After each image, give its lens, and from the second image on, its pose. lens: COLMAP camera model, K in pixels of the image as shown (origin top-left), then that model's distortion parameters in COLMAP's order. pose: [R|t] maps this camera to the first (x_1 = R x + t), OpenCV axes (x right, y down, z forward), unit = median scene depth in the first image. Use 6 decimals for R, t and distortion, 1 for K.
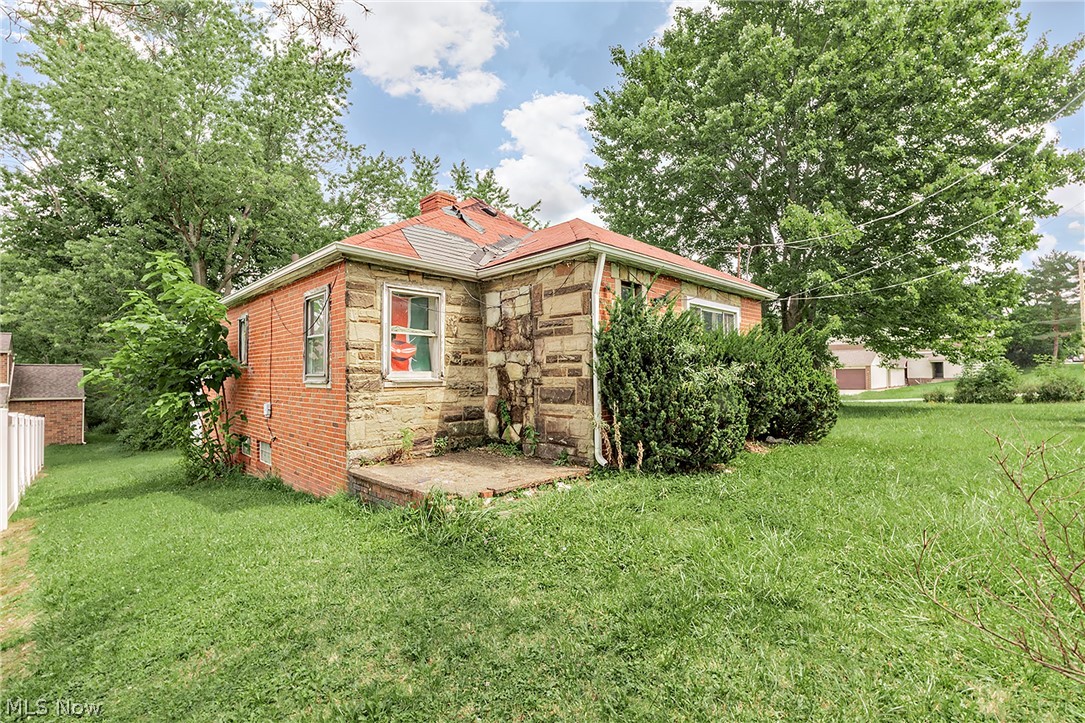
lens RADIAL K [[497.5, 0, 505.0], [0, 497.5, 366.7], [0, 0, 1]] dist [-0.000536, 0.000173]
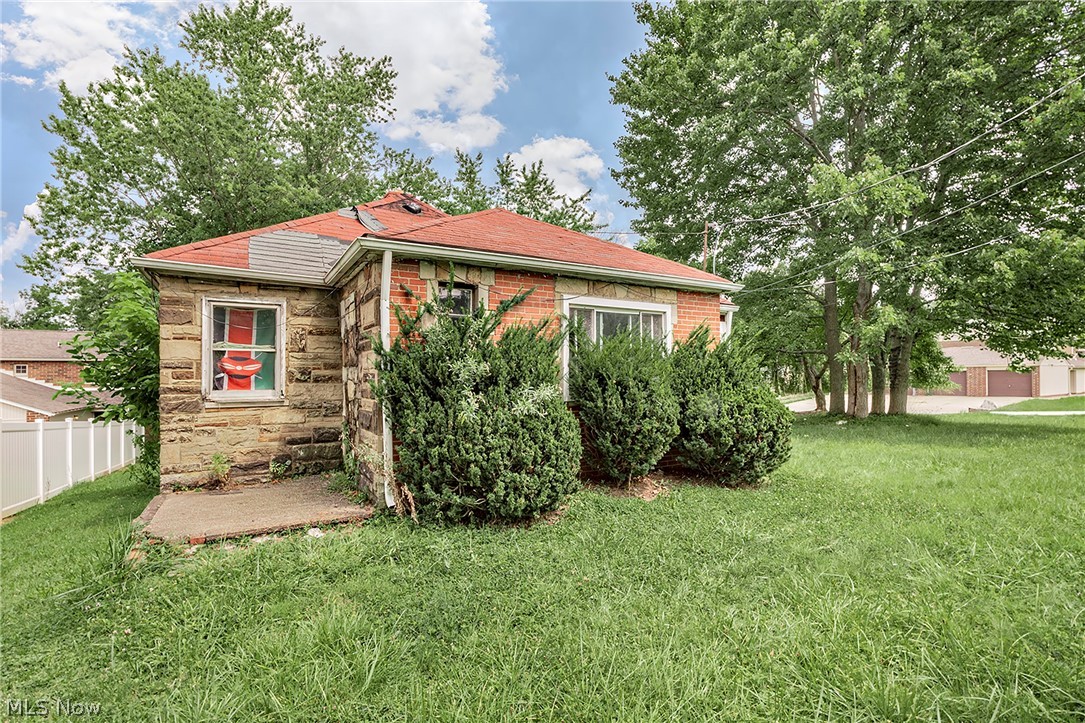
lens RADIAL K [[497.5, 0, 544.0], [0, 497.5, 371.1], [0, 0, 1]] dist [-0.000536, 0.000173]
pose [[0.969203, -0.004576, -0.246220, 0.553249], [0.008565, 0.999849, 0.015131, -0.033929], [0.246113, -0.016774, 0.969096, 0.225658]]
